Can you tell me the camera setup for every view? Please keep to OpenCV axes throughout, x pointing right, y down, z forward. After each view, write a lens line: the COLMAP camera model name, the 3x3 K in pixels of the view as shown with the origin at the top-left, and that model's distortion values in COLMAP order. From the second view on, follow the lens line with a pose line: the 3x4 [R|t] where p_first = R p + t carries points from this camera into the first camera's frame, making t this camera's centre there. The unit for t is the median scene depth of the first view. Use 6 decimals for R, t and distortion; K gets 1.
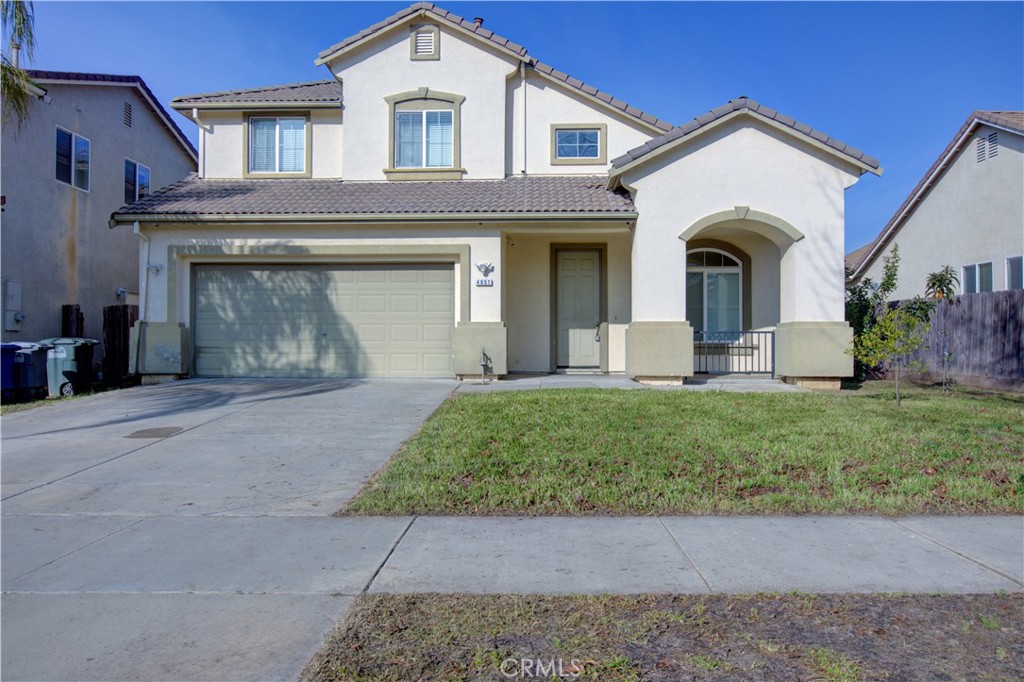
lens RADIAL K [[753.9, 0, 510.0], [0, 753.9, 341.0], [0, 0, 1]] dist [0.004915, 0.000447]
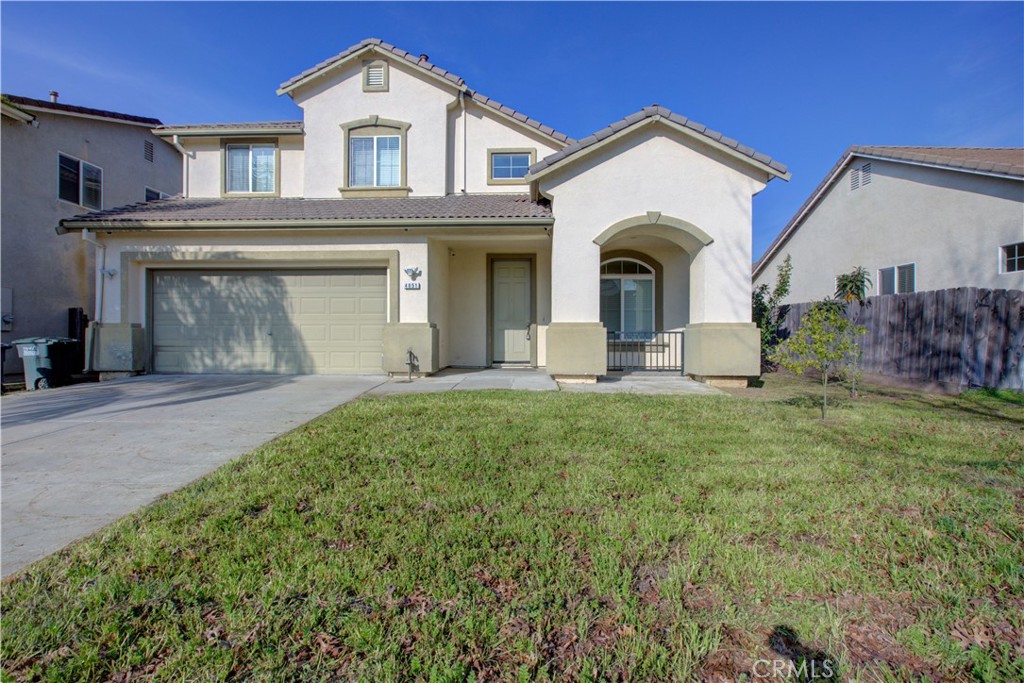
lens RADIAL K [[465.6, 0, 514.9], [0, 465.6, 340.5], [0, 0, 1]] dist [0.002414, 0.000453]
pose [[1.000000, 0.000177, -0.000786, 0.103416], [-0.000166, 0.999897, 0.014334, -0.009044], [0.000789, -0.014334, 0.999897, 0.314914]]
